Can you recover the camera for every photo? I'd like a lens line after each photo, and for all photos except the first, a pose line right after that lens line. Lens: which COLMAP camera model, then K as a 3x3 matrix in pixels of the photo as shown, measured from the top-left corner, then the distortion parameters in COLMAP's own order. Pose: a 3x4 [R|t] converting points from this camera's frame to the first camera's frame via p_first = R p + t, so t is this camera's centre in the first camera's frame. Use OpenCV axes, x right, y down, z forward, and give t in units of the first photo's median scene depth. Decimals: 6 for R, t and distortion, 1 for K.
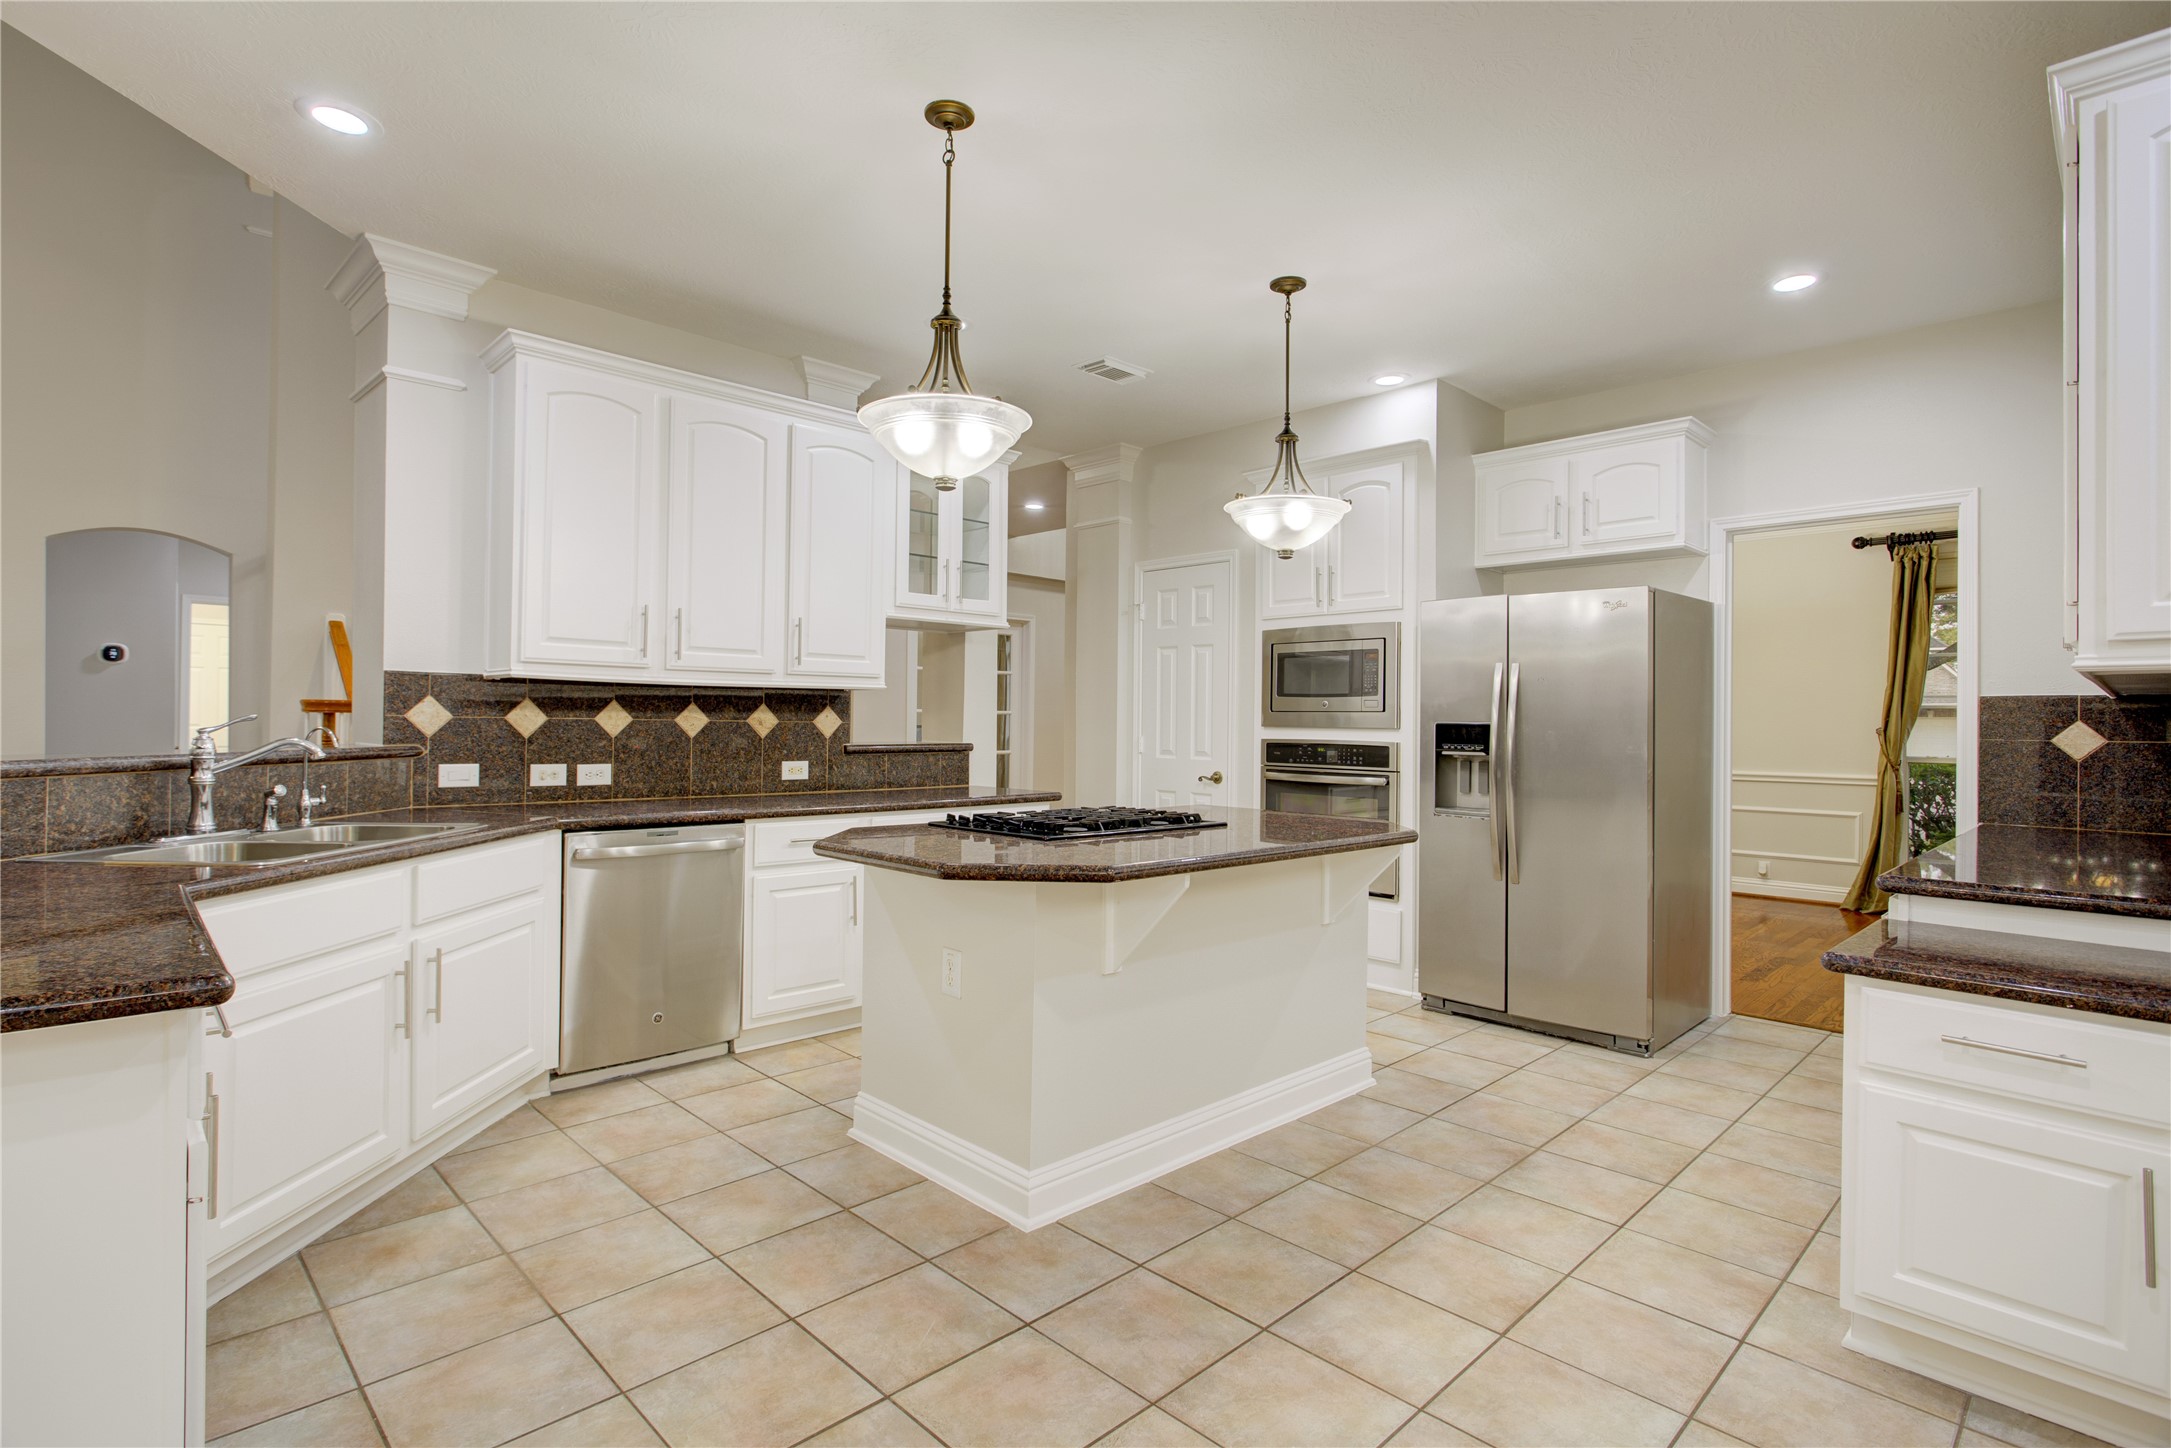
lens RADIAL K [[1054.1, 0, 1081.8], [0, 1054.1, 731.5], [0, 0, 1]] dist [-0.004832, 0.000216]
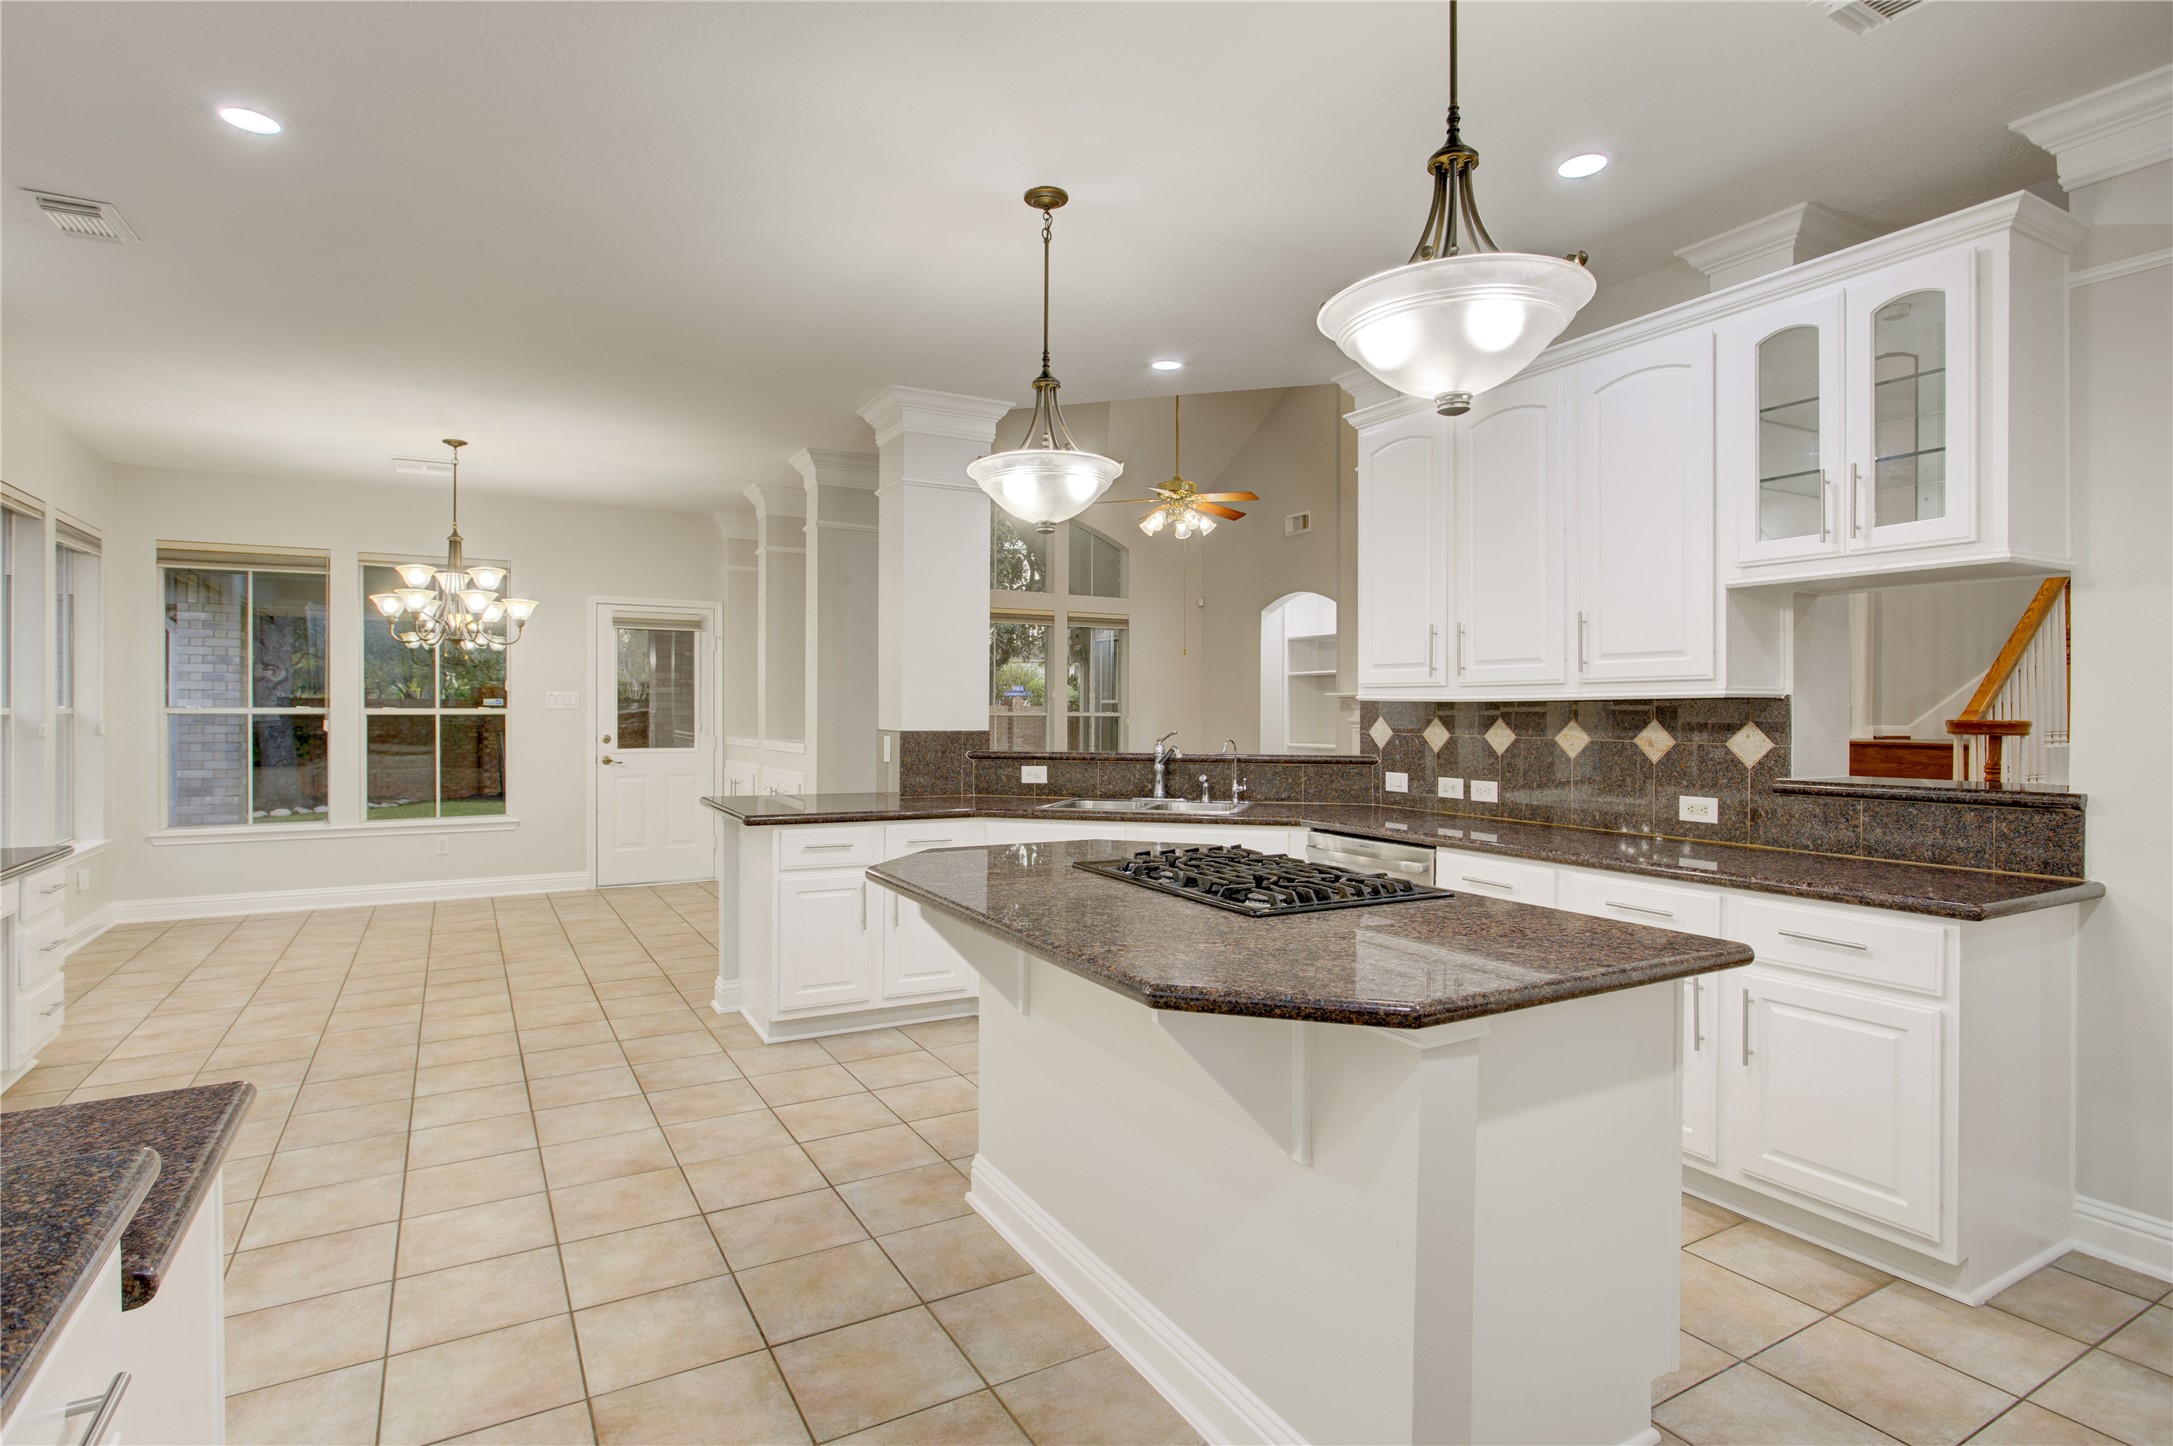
lens RADIAL K [[1092.8, 0, 1072.4], [0, 1092.8, 716.6], [0, 0, 1]] dist [-0.002619, 0.000393]
pose [[-0.257441, -0.007954, -0.966261, 0.687065], [-0.015031, 0.999878, -0.004226, -0.021467], [0.966177, 0.013436, -0.257529, 0.923164]]
